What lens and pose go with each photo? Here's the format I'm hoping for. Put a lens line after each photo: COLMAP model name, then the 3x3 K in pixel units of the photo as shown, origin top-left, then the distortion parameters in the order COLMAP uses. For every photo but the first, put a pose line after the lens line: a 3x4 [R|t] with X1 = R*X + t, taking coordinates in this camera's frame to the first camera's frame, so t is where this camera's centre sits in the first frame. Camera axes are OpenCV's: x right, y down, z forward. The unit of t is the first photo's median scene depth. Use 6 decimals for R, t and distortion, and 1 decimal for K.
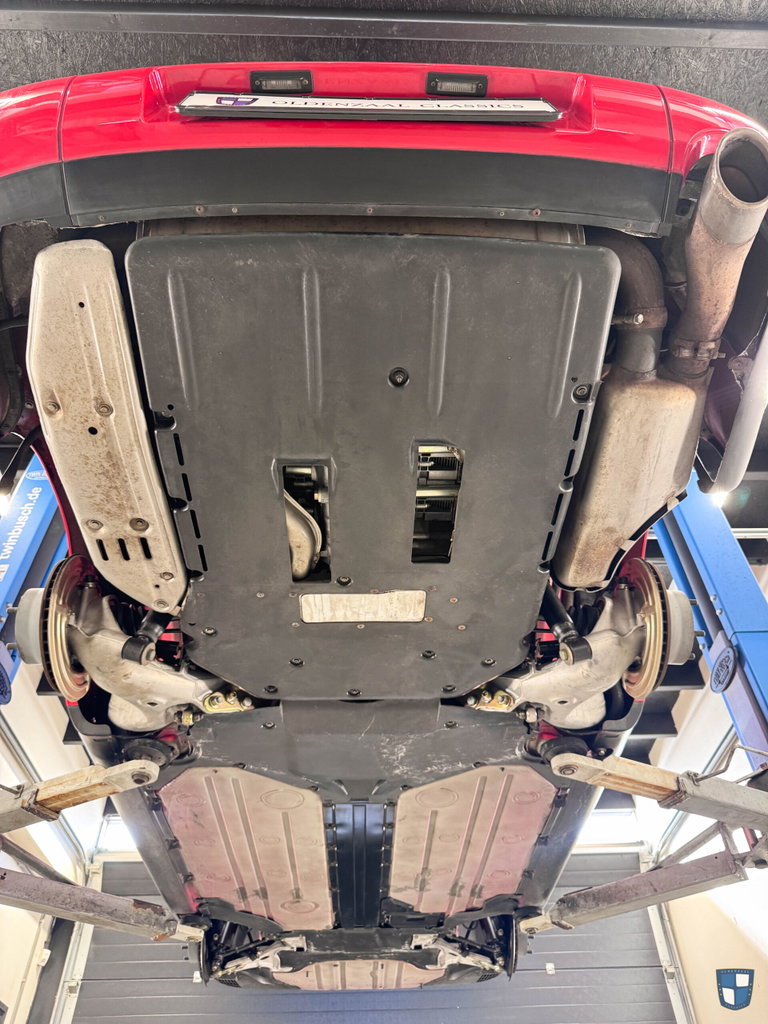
lens RADIAL K [[730.5, 0, 384.0], [0, 730.5, 512.0], [0, 0, 1]] dist [0.039339, -0.005133]
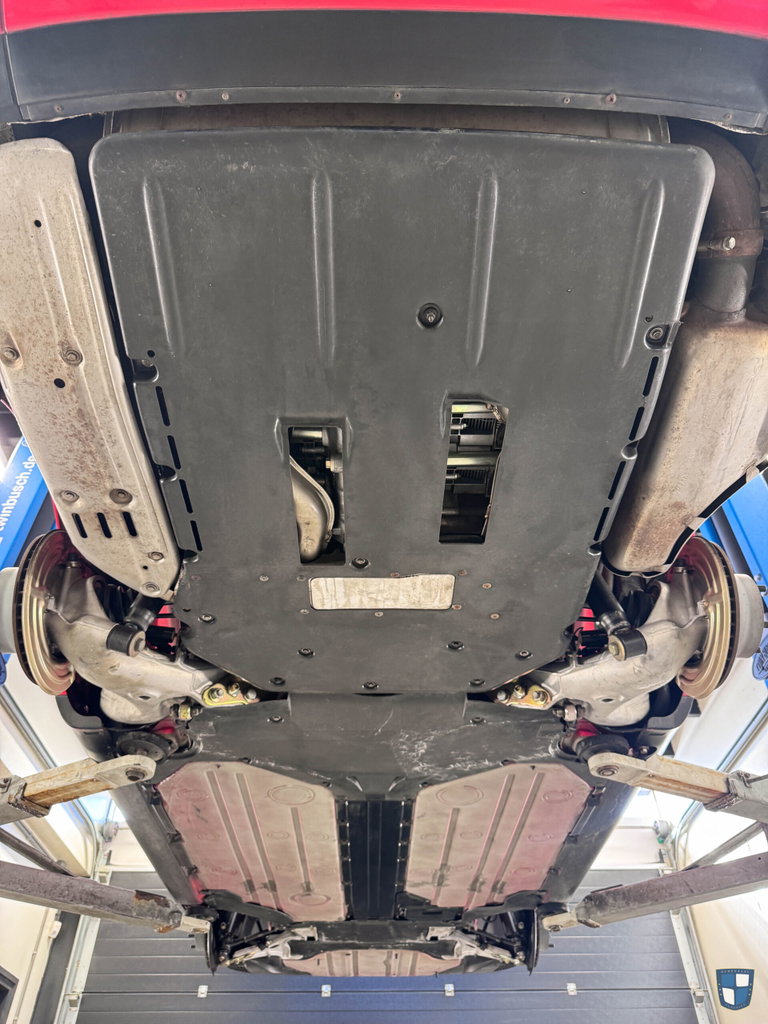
lens RADIAL K [[730.5, 0, 384.0], [0, 730.5, 512.0], [0, 0, 1]] dist [0.039339, -0.005133]
pose [[0.999860, 0.004821, -0.015992, -0.012677], [-0.004206, 0.999258, 0.038284, 0.001036], [0.016165, -0.038212, 0.999139, 0.133877]]
